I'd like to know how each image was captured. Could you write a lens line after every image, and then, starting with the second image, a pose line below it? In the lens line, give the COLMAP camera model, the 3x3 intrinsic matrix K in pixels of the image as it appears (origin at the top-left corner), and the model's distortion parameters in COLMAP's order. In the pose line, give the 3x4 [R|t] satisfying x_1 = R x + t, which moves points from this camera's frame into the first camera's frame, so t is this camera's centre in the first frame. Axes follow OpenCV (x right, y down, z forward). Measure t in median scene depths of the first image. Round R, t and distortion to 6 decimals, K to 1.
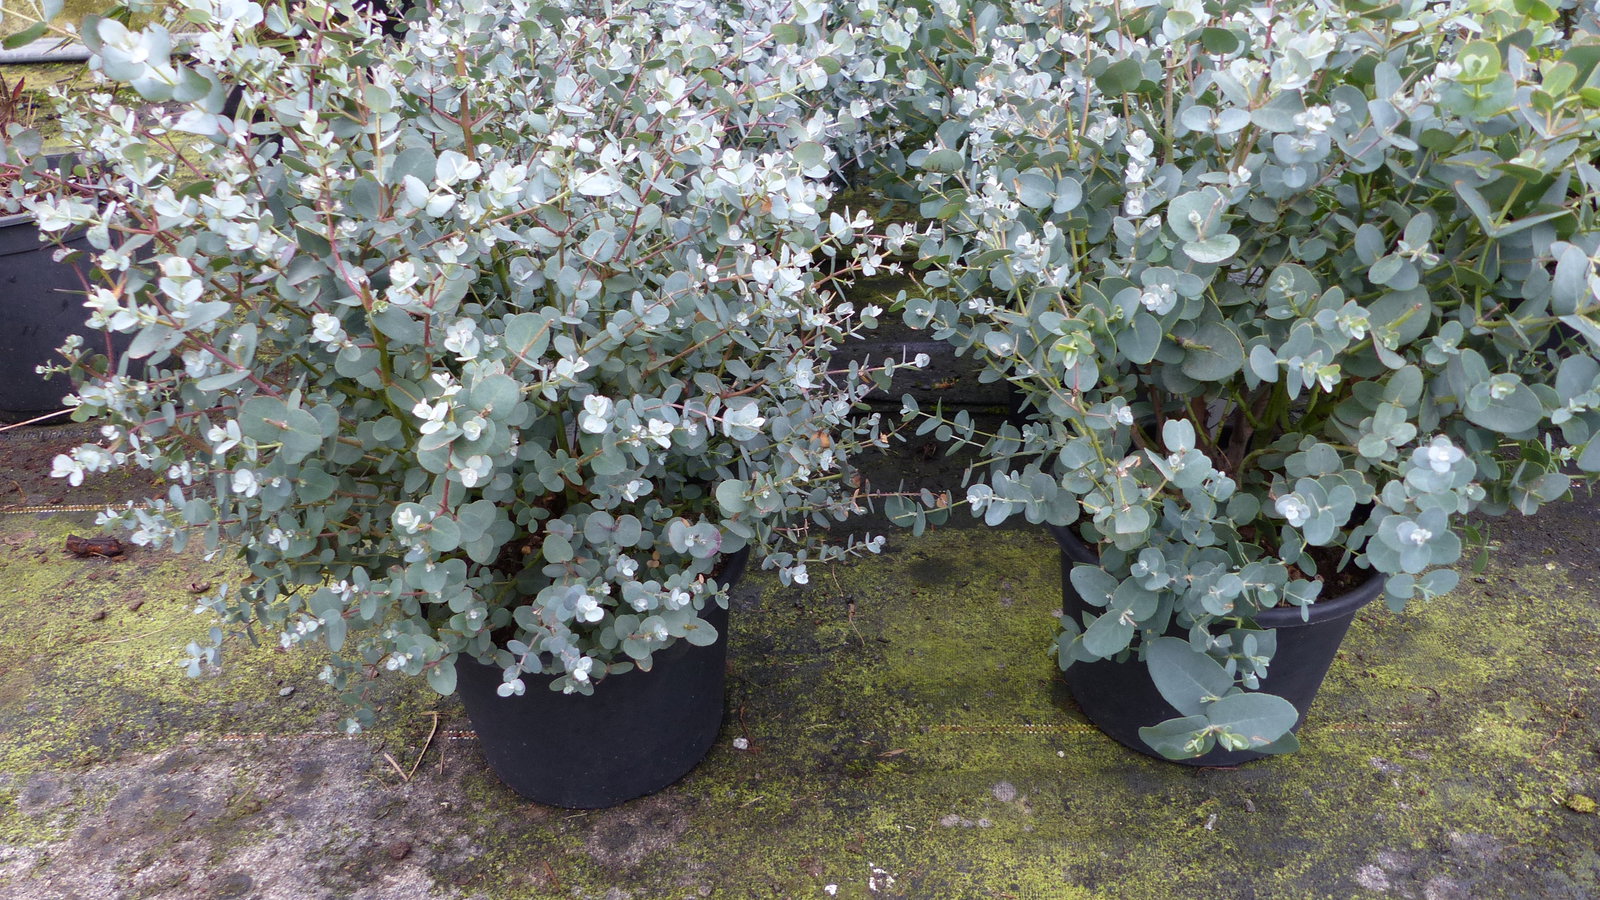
lens RADIAL K [[1187.6, 0, 792.9], [0, 1187.6, 441.1], [0, 0, 1]] dist [-0.035475, 0.025779]
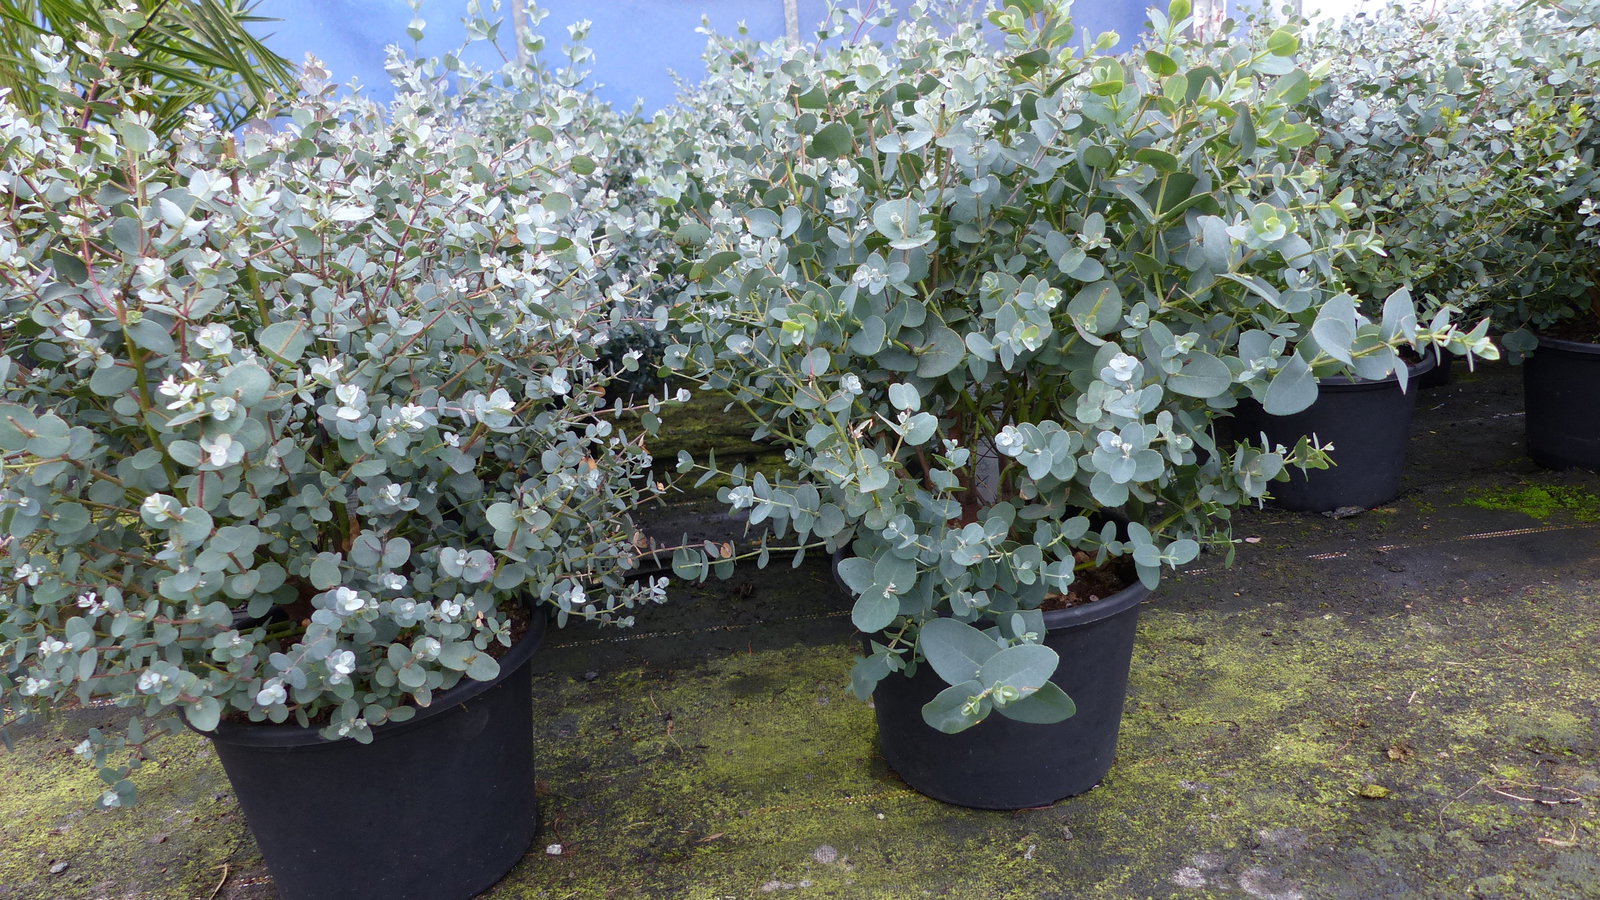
lens RADIAL K [[1187.6, 0, 795.8], [0, 1187.6, 450.1], [0, 0, 1]] dist [-0.035475, 0.025779]
pose [[0.989150, -0.080727, 0.122740, 0.061962], [0.108291, 0.965243, -0.237864, 0.205149], [-0.099272, 0.248575, 0.963512, -0.024137]]
